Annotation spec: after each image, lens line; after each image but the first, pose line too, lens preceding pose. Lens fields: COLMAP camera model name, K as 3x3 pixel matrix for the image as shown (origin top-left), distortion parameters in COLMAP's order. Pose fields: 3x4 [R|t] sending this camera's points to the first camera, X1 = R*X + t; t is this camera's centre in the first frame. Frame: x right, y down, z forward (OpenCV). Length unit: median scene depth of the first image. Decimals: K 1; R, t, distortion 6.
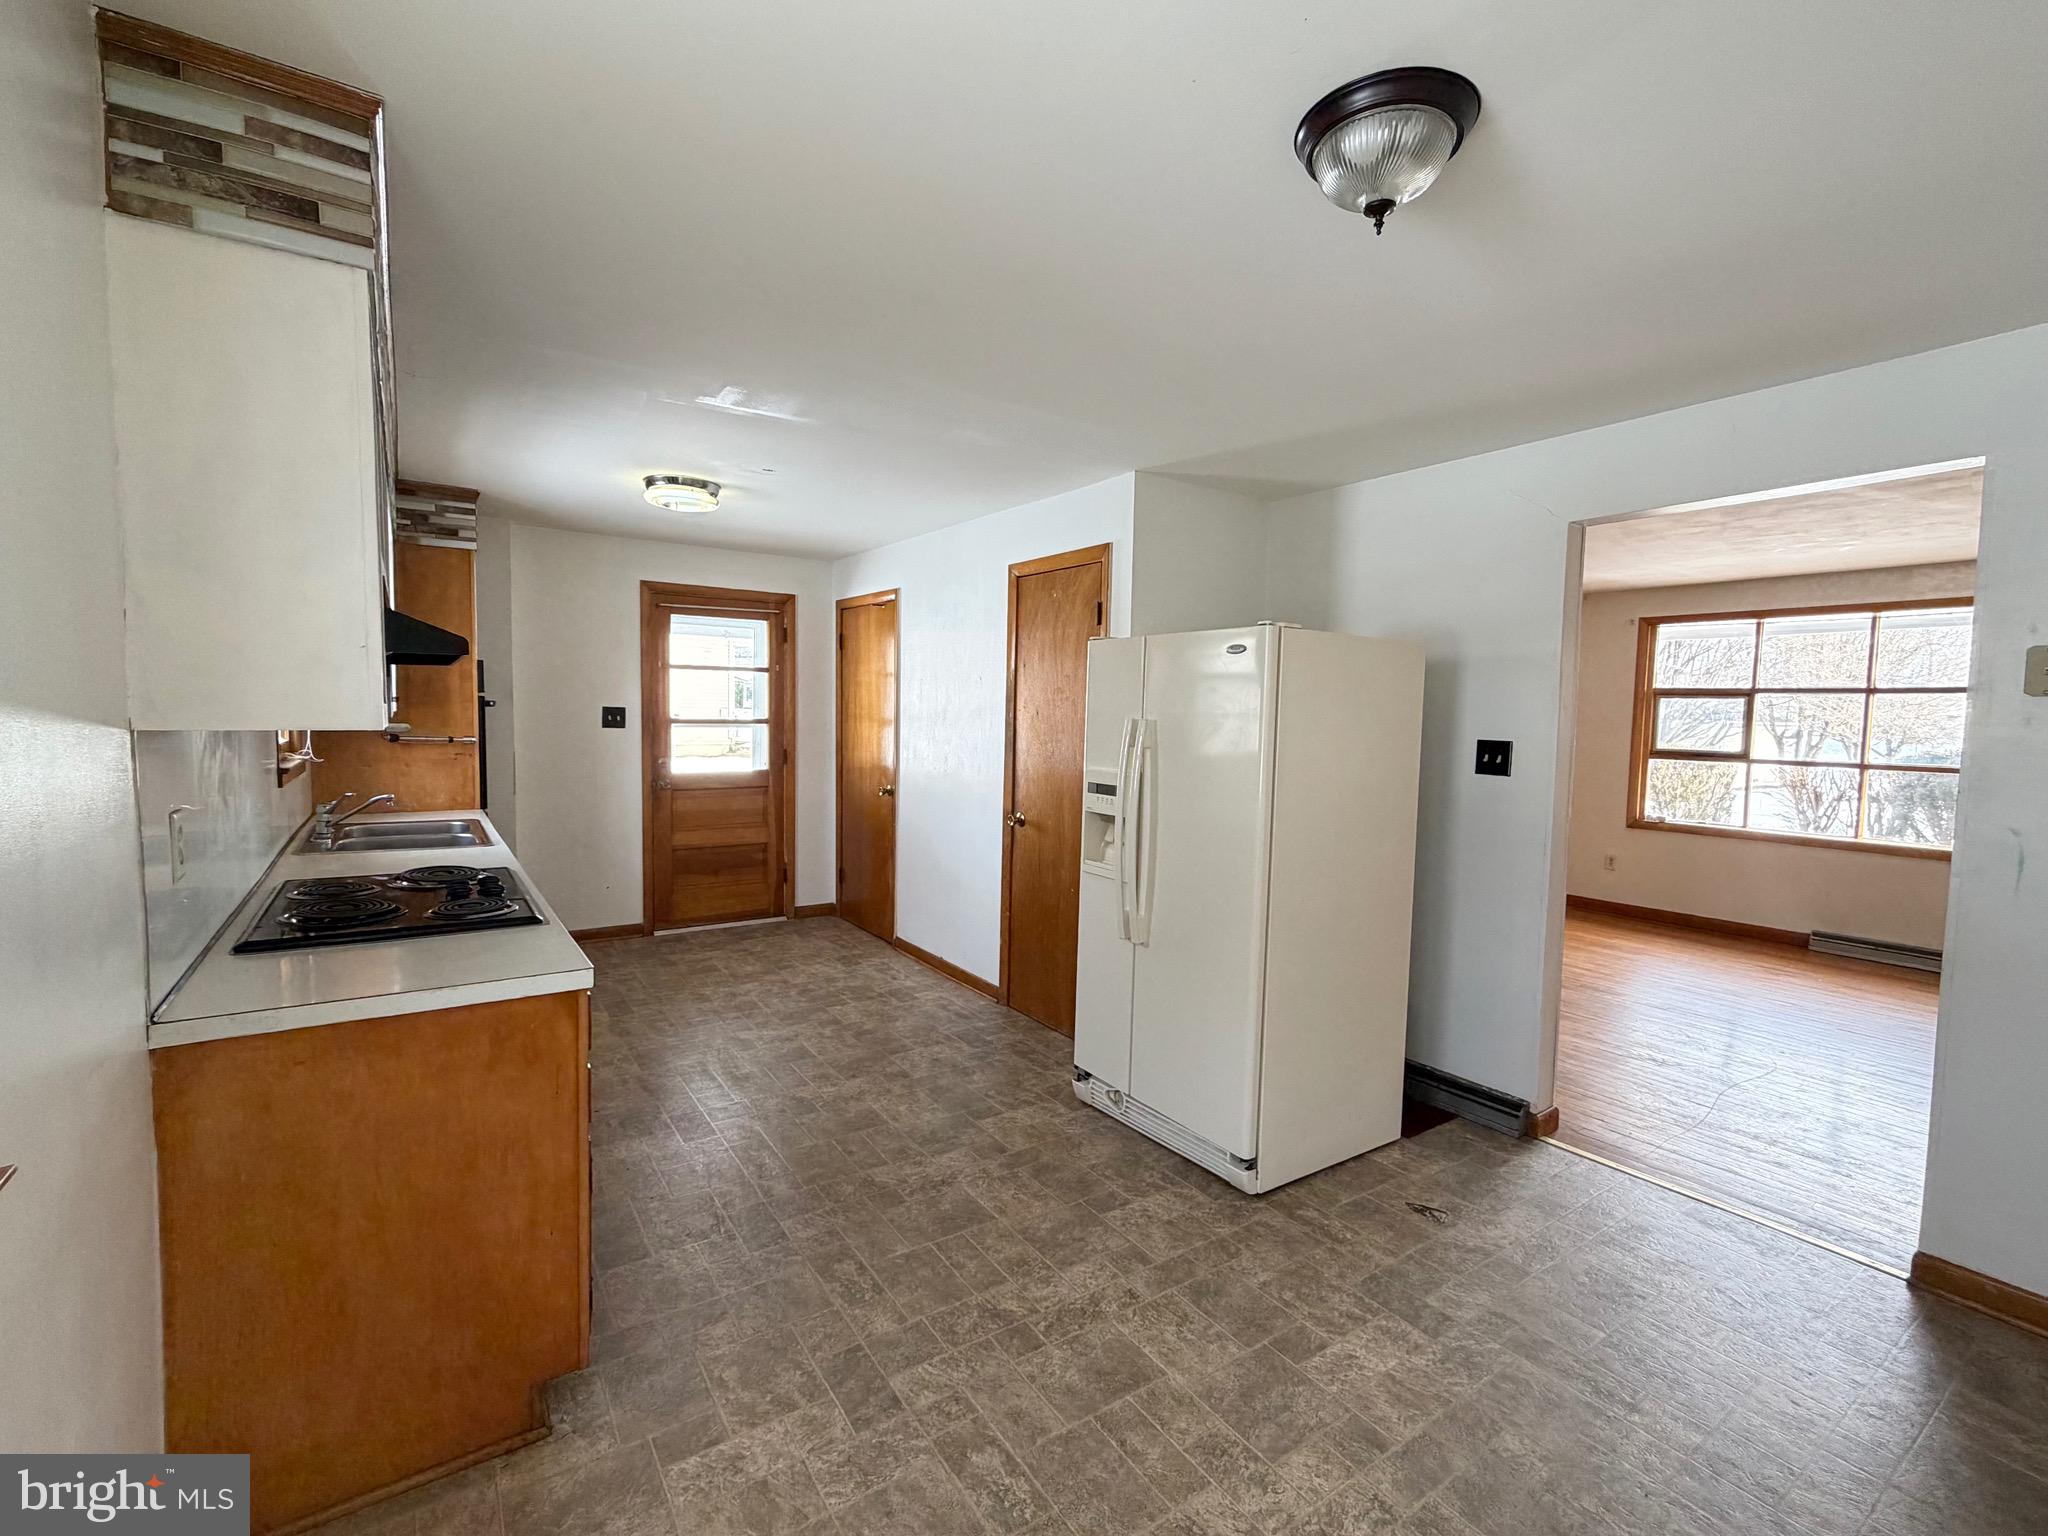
lens RADIAL K [[895.6, 0, 1024.0], [0, 895.6, 768.0], [0, 0, 1]] dist [-0.000420, 0.000346]
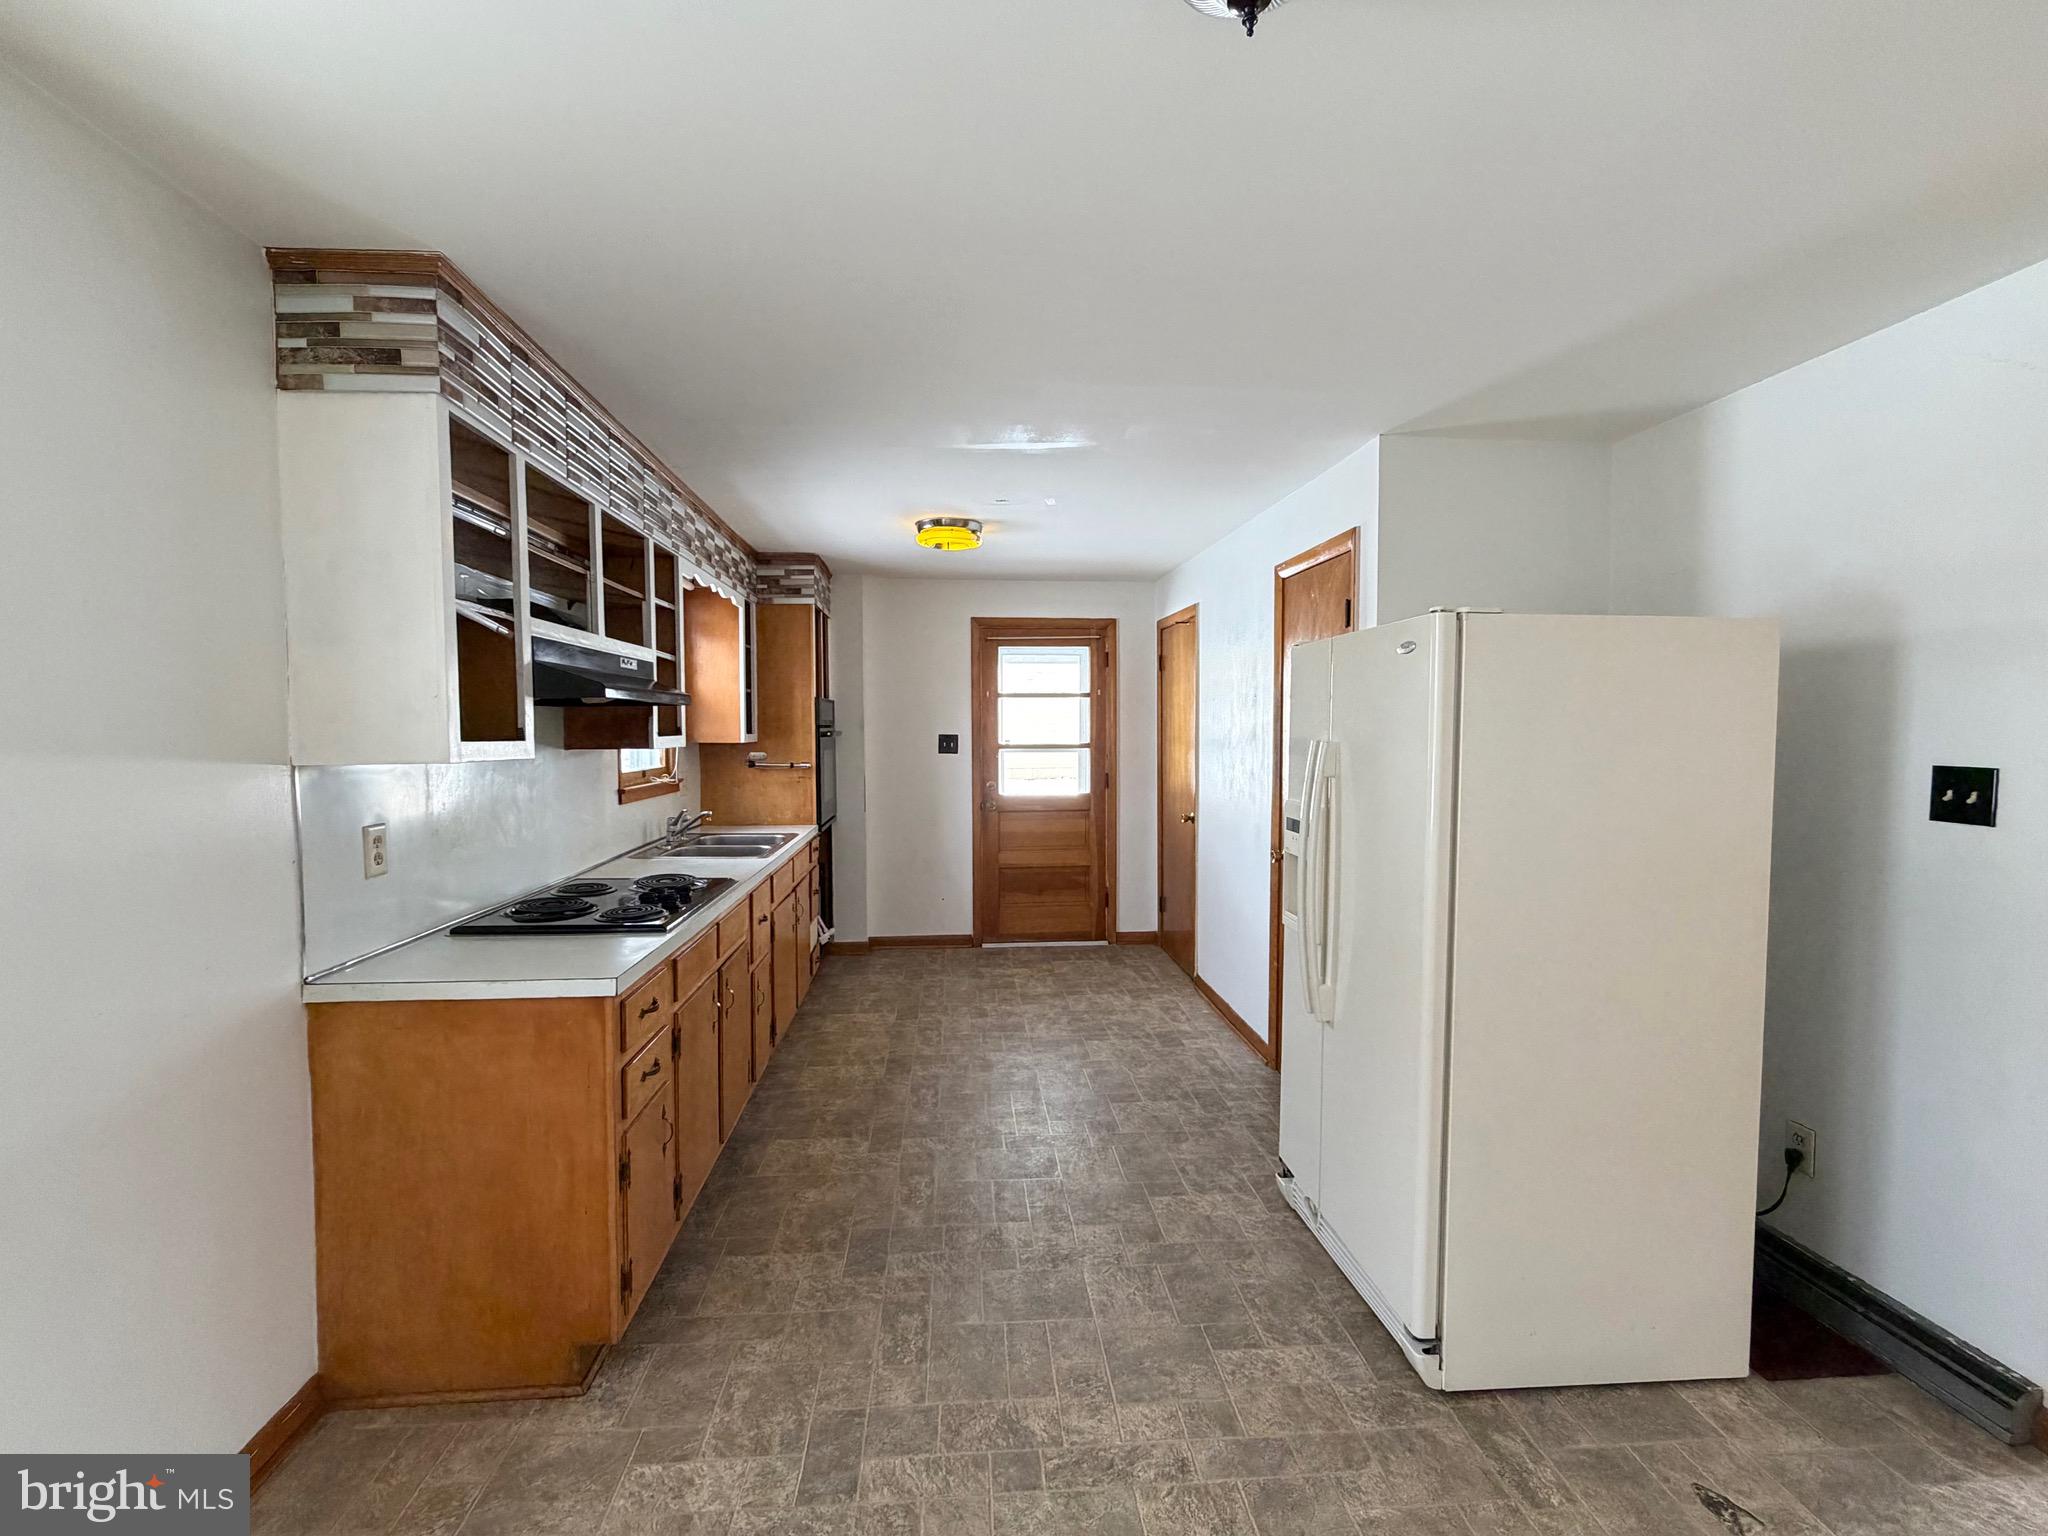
lens RADIAL K [[895.6, 0, 1024.0], [0, 895.6, 768.0], [0, 0, 1]] dist [-0.000420, 0.000346]
pose [[0.869271, 0.000305, -0.494336, 0.220192], [-0.011828, 0.999726, -0.020182, -0.008251], [0.494194, 0.023391, 0.869037, 0.126206]]
